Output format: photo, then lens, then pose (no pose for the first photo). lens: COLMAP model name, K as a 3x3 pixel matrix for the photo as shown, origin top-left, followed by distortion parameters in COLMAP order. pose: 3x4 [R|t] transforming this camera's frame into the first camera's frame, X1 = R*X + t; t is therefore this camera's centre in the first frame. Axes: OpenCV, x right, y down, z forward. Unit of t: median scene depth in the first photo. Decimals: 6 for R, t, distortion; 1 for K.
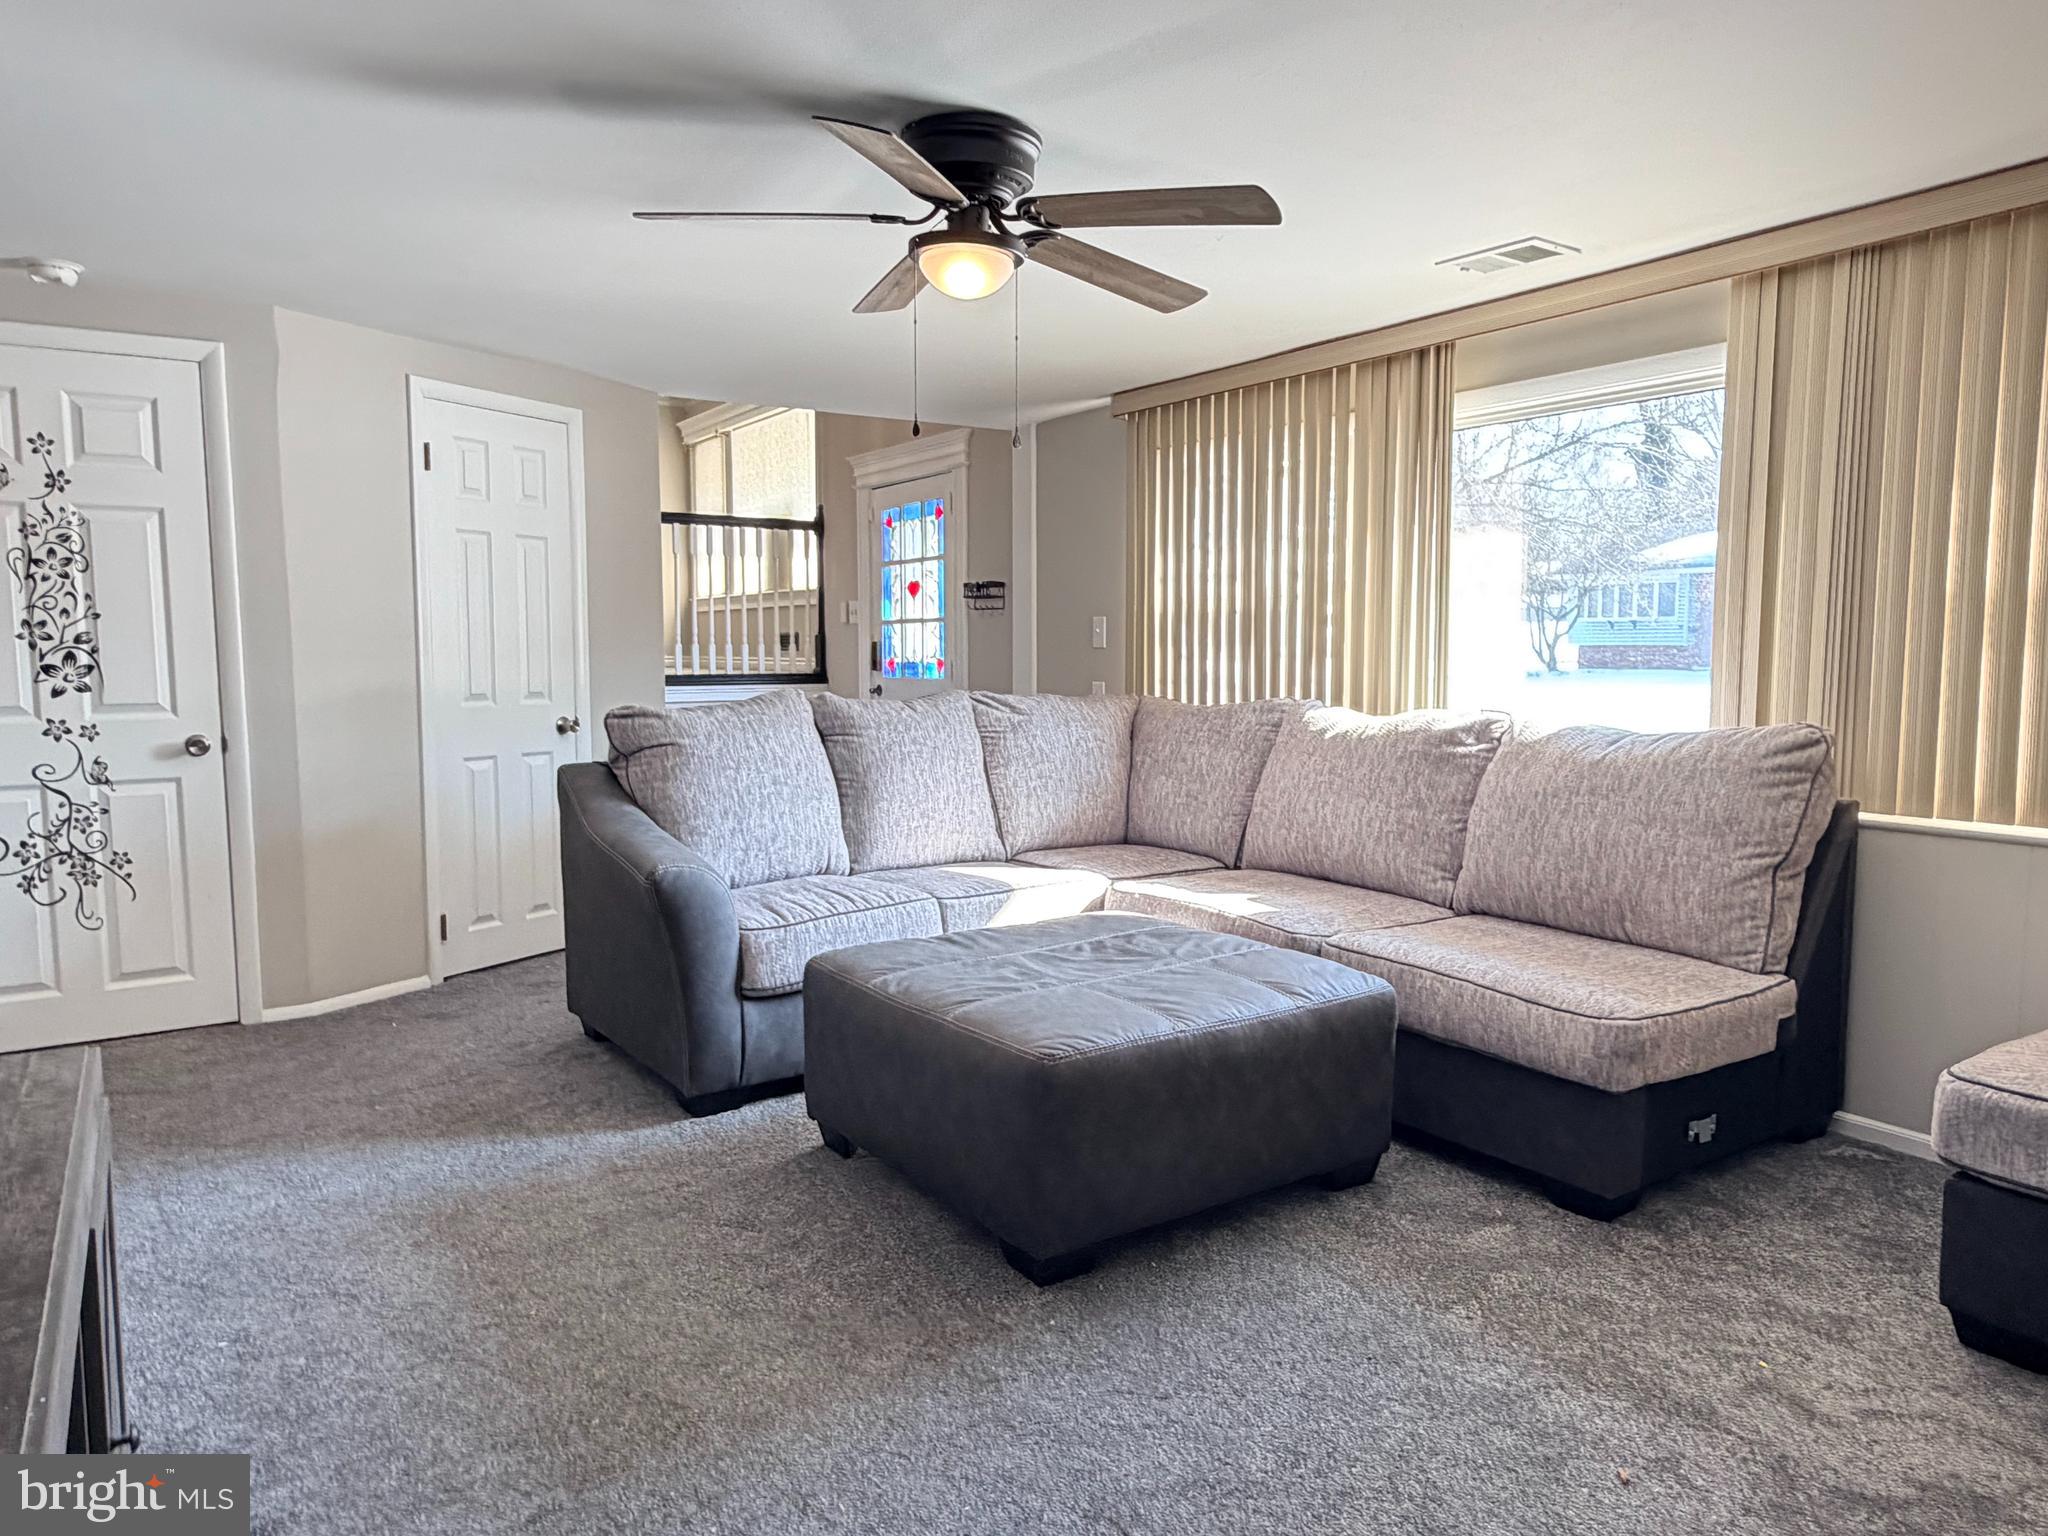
lens RADIAL K [[1366.3, 0, 1024.0], [0, 1366.3, 768.0], [0, 0, 1]] dist [0.022091, -0.001522]
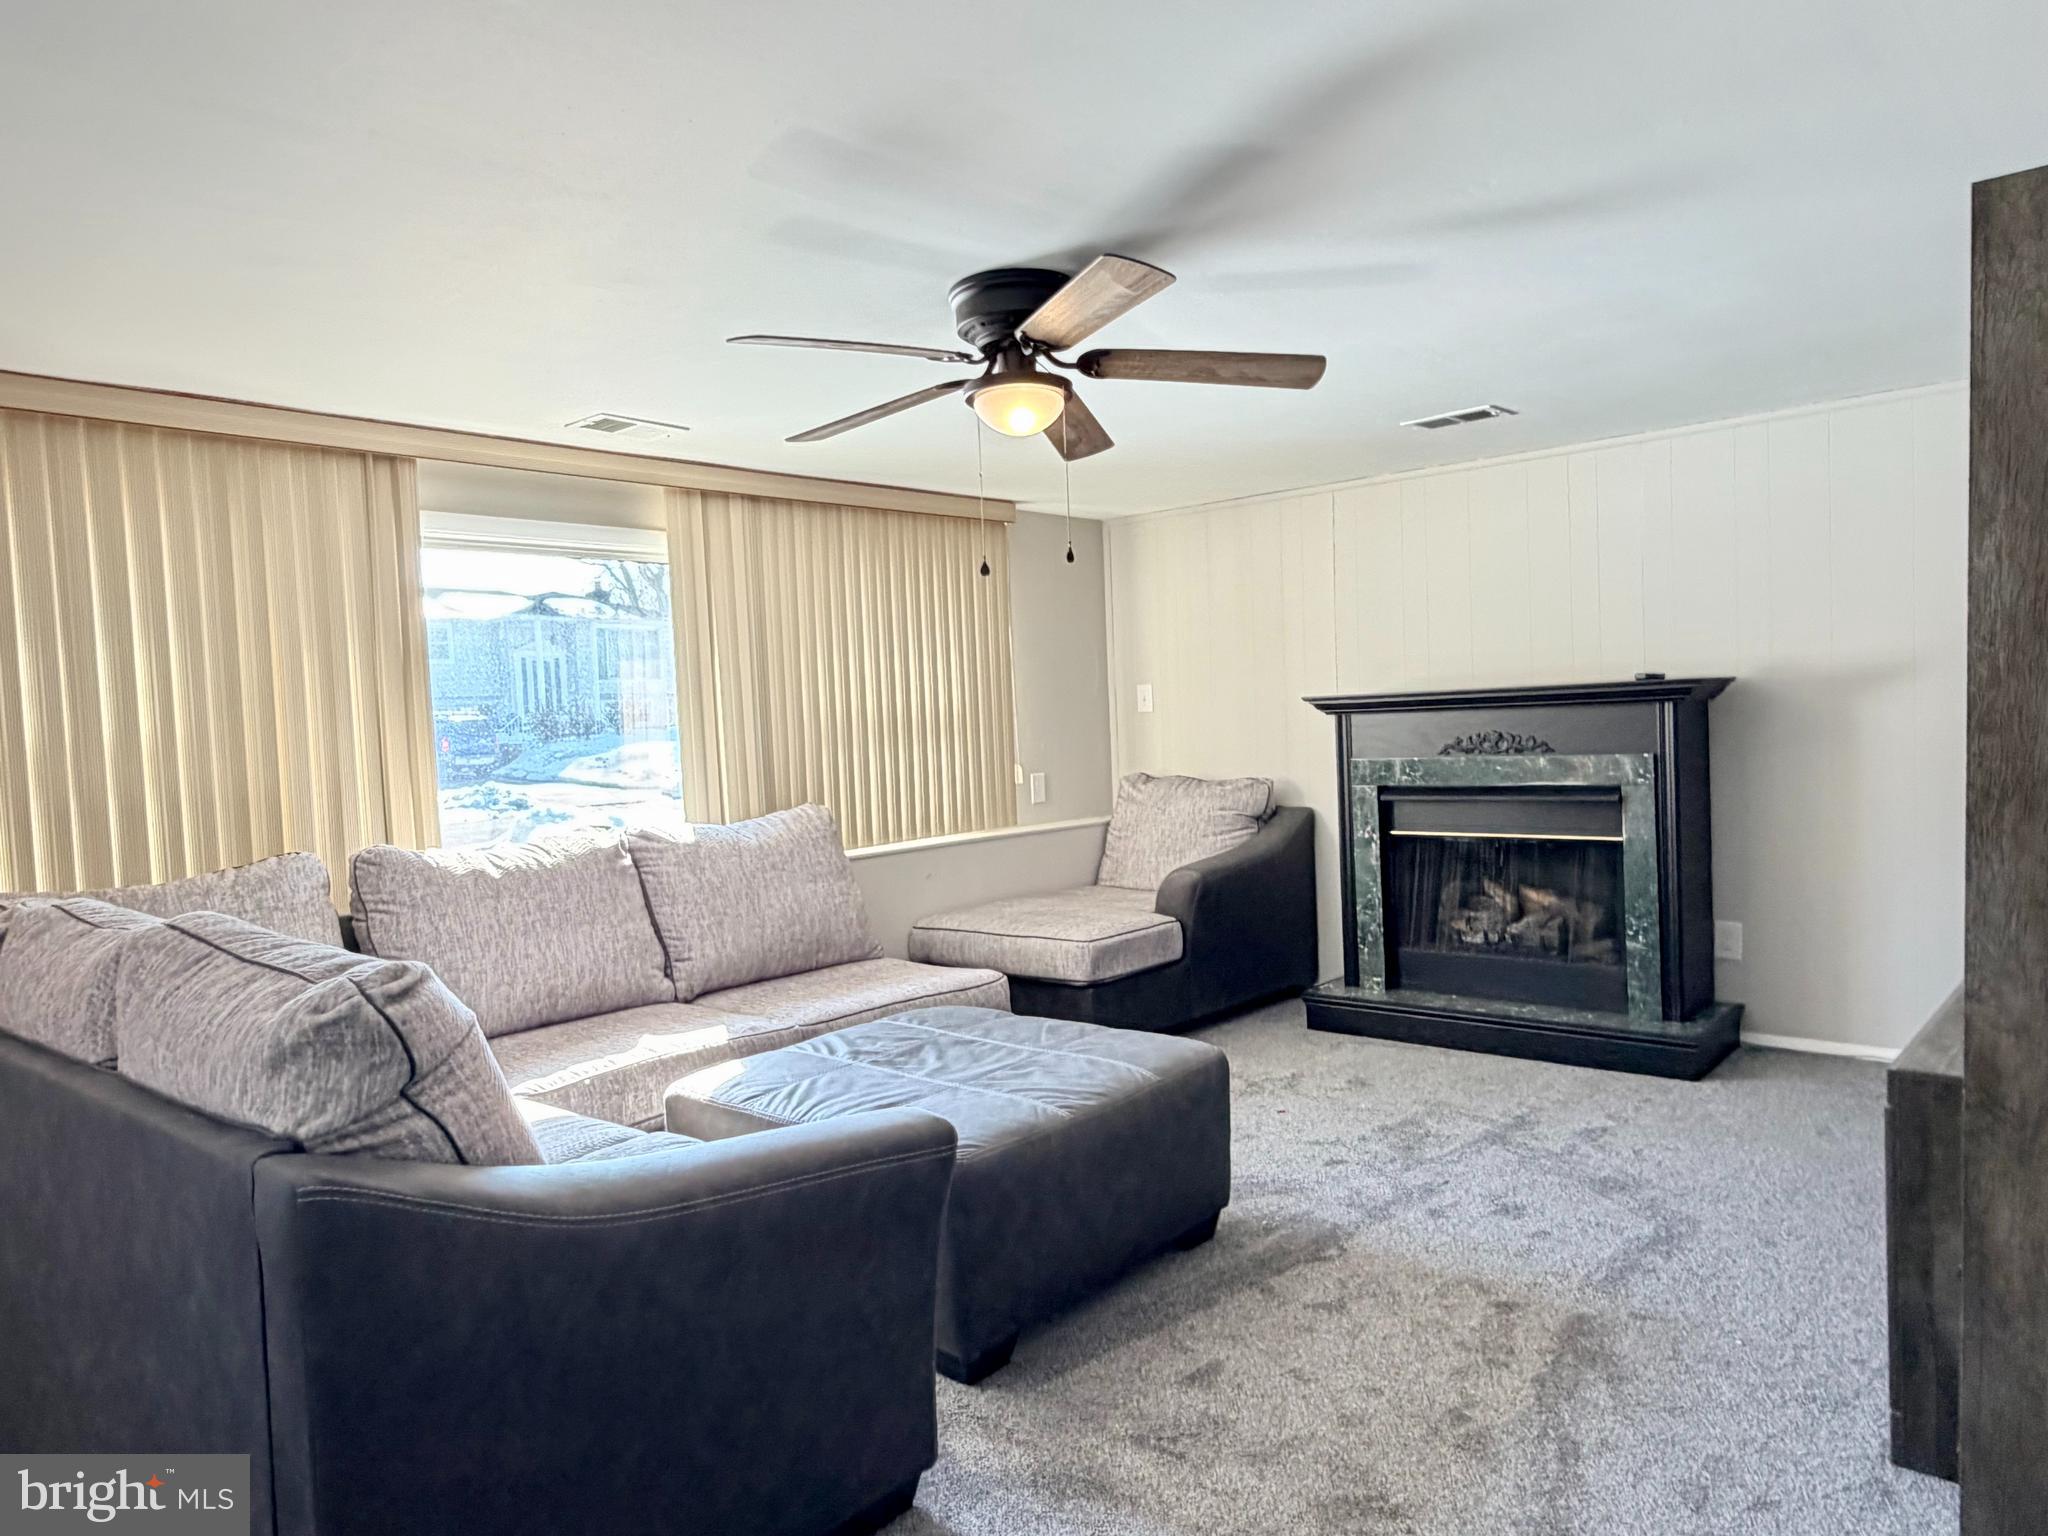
lens RADIAL K [[1339.7, 0, 1024.0], [0, 1339.7, 768.0], [0, 0, 1]] dist [0.000506, 0.000290]
pose [[-0.267504, -0.017084, 0.963405, -0.805376], [0.142980, 0.988070, 0.057222, -0.104901], [-0.952889, 0.153055, -0.261870, 1.010221]]
